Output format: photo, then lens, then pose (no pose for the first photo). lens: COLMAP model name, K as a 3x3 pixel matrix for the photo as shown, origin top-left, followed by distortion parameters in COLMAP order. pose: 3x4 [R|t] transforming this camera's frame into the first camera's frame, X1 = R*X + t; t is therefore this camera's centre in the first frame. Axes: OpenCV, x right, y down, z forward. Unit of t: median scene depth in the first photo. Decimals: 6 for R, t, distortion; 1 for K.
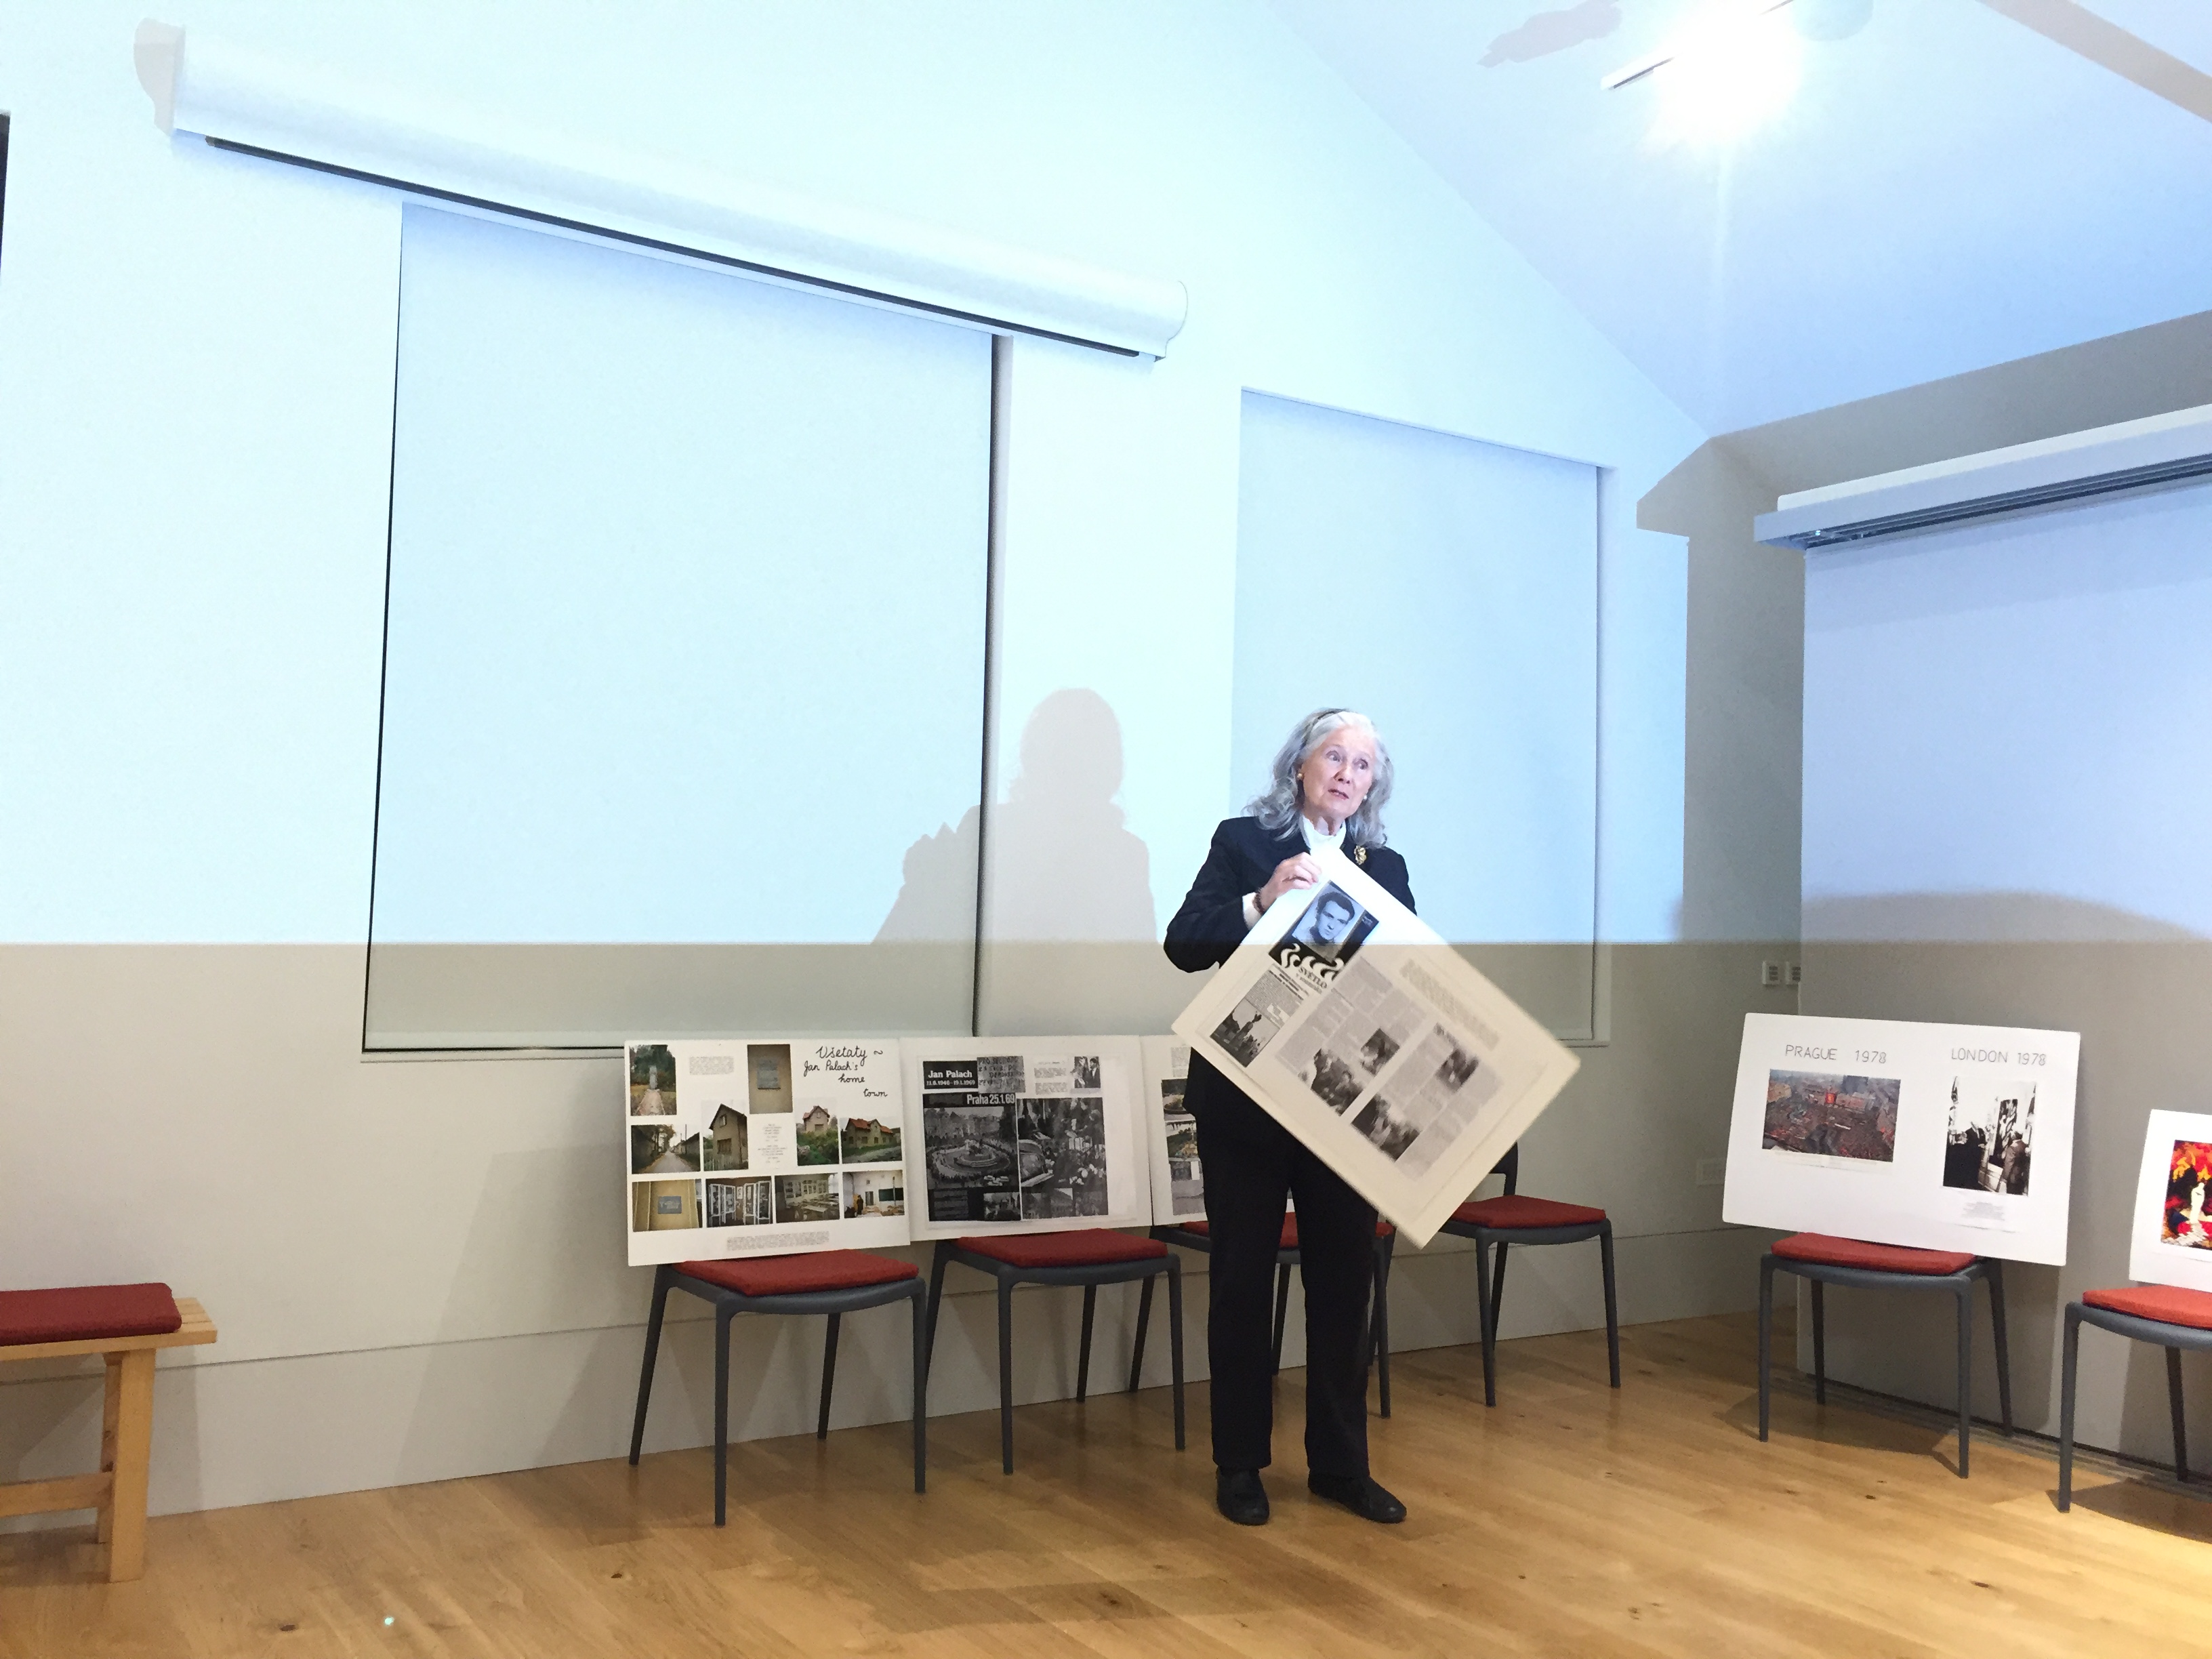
lens RADIAL K [[1893.2, 0, 1104.3], [0, 1893.2, 826.4], [0, 0, 1]] dist [-0.002956, -0.046202]
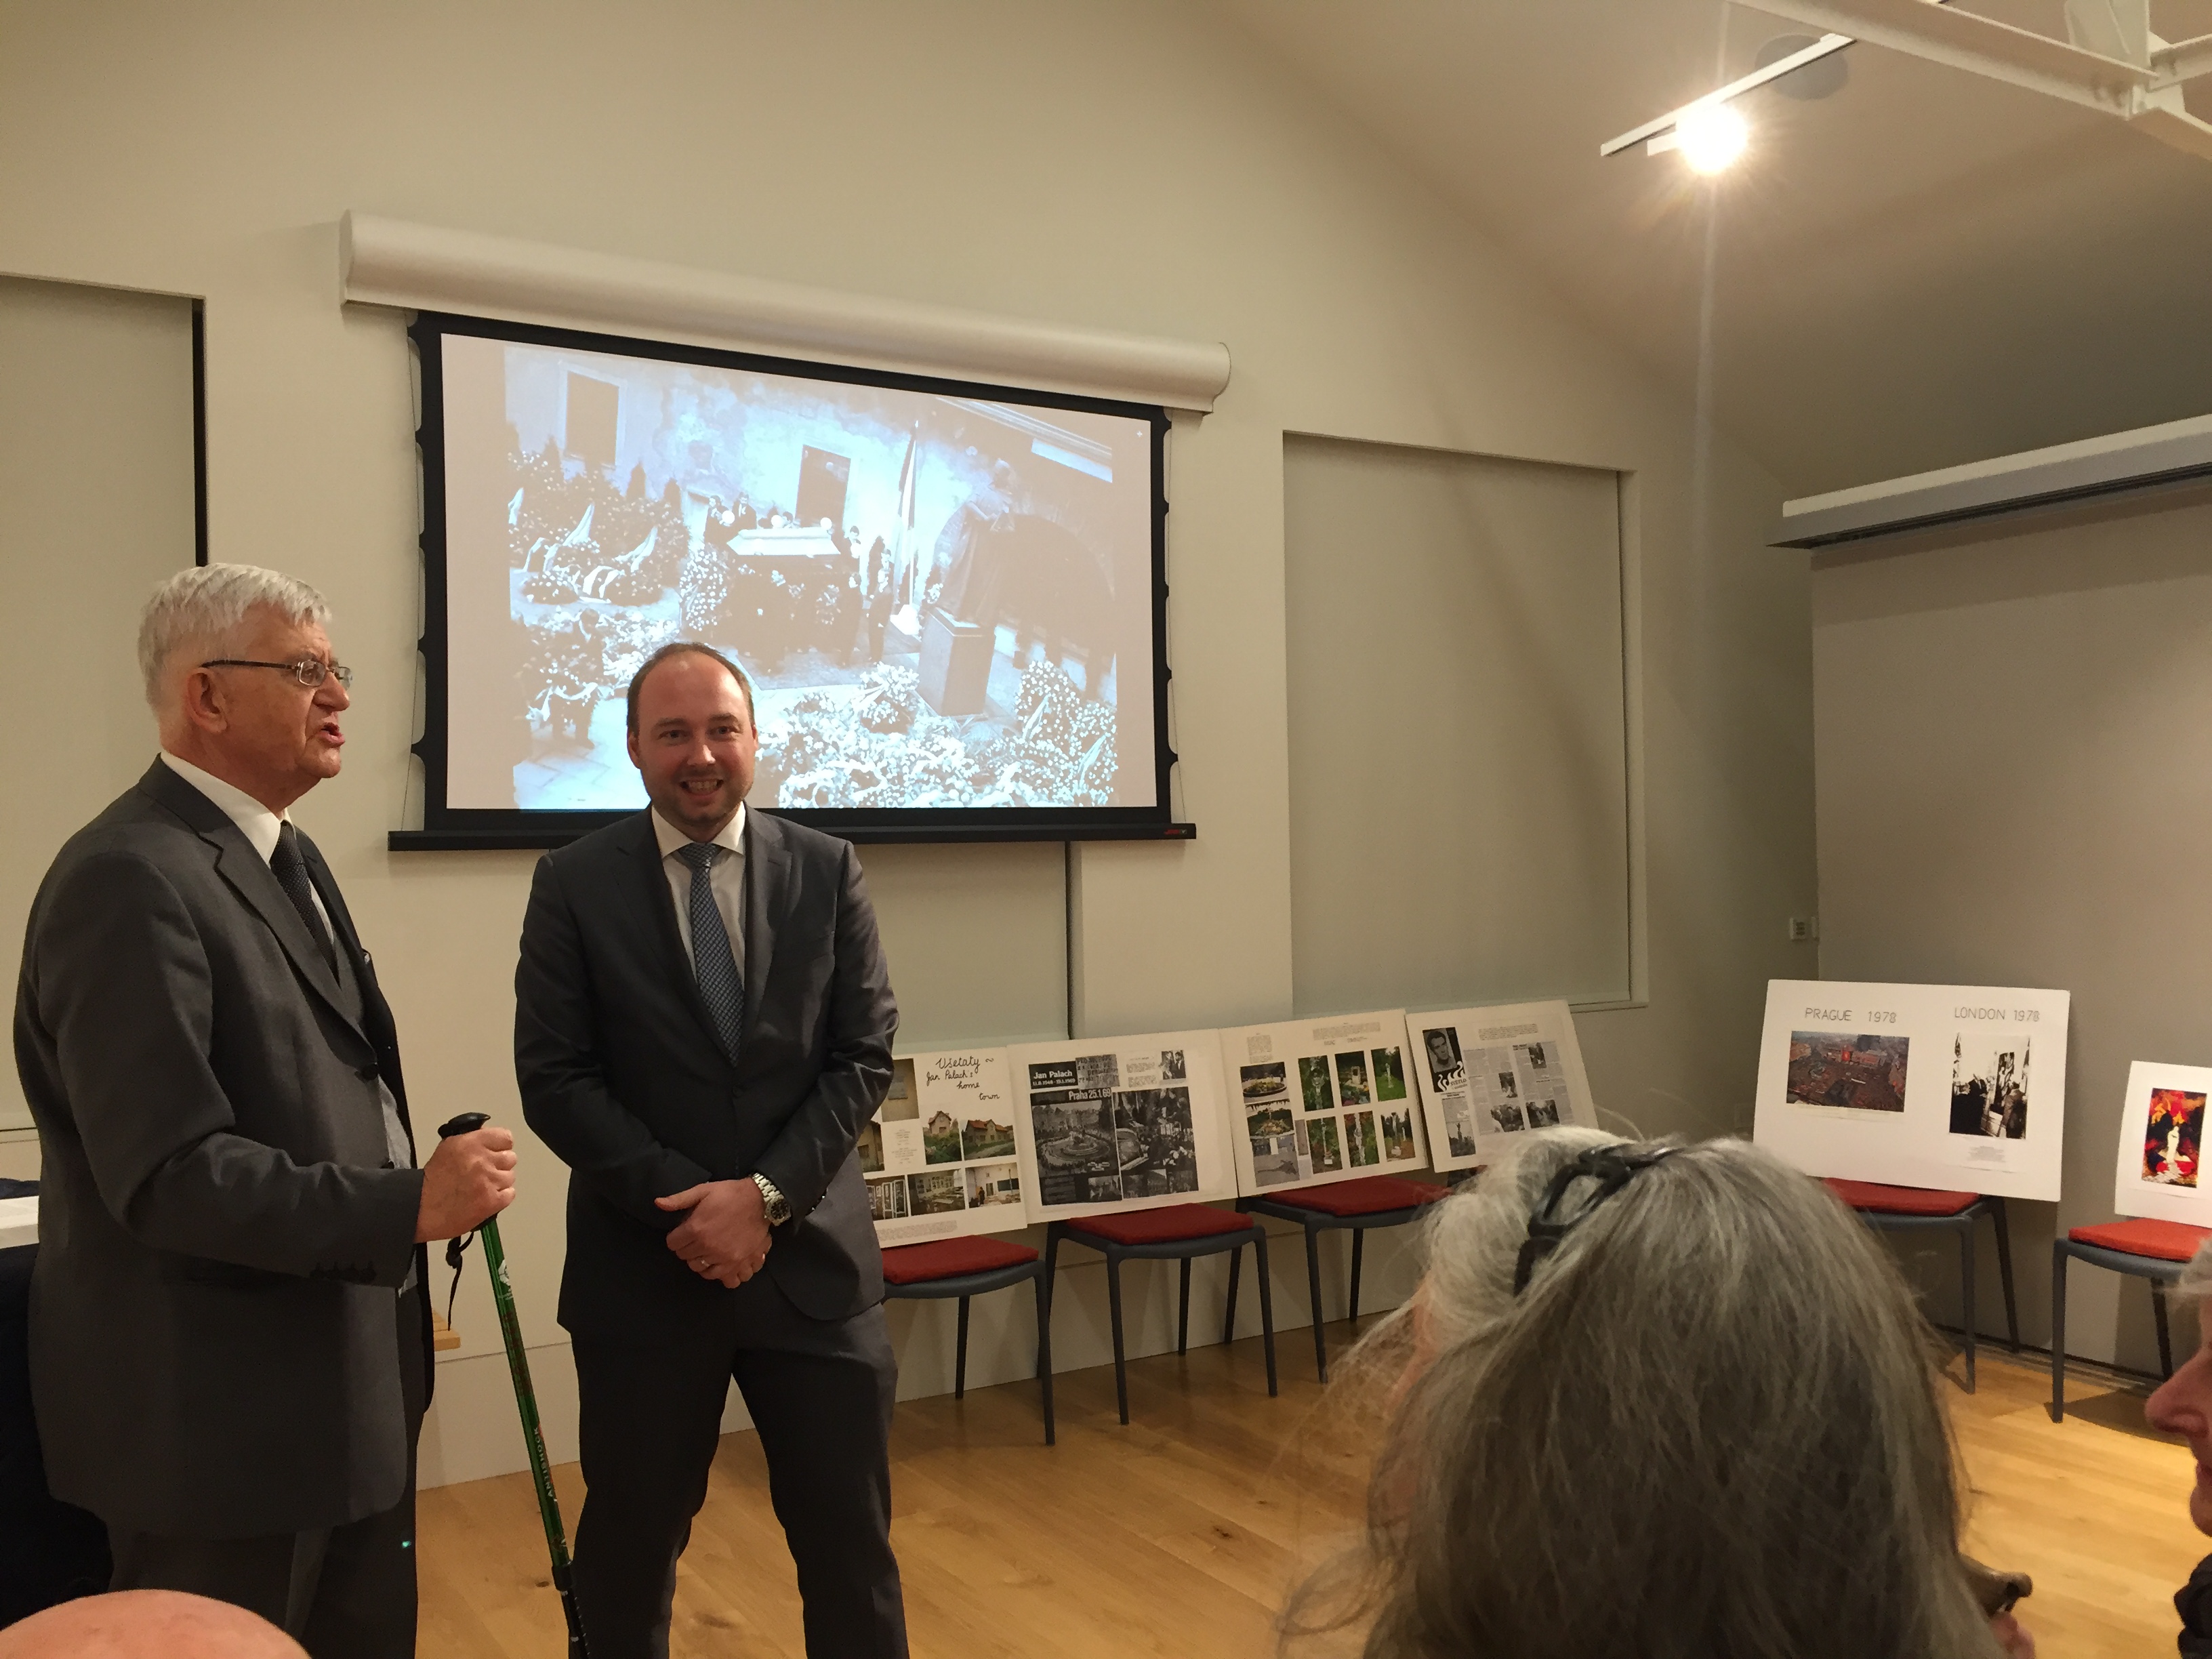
lens RADIAL K [[1893.2, 0, 1097.7], [0, 1893.2, 832.5], [0, 0, 1]] dist [-0.002956, -0.046202]
pose [[0.998197, -0.048966, -0.034704, -0.008493], [0.050460, 0.997775, 0.043578, -0.060606], [0.032493, -0.045251, 0.998447, -0.119267]]
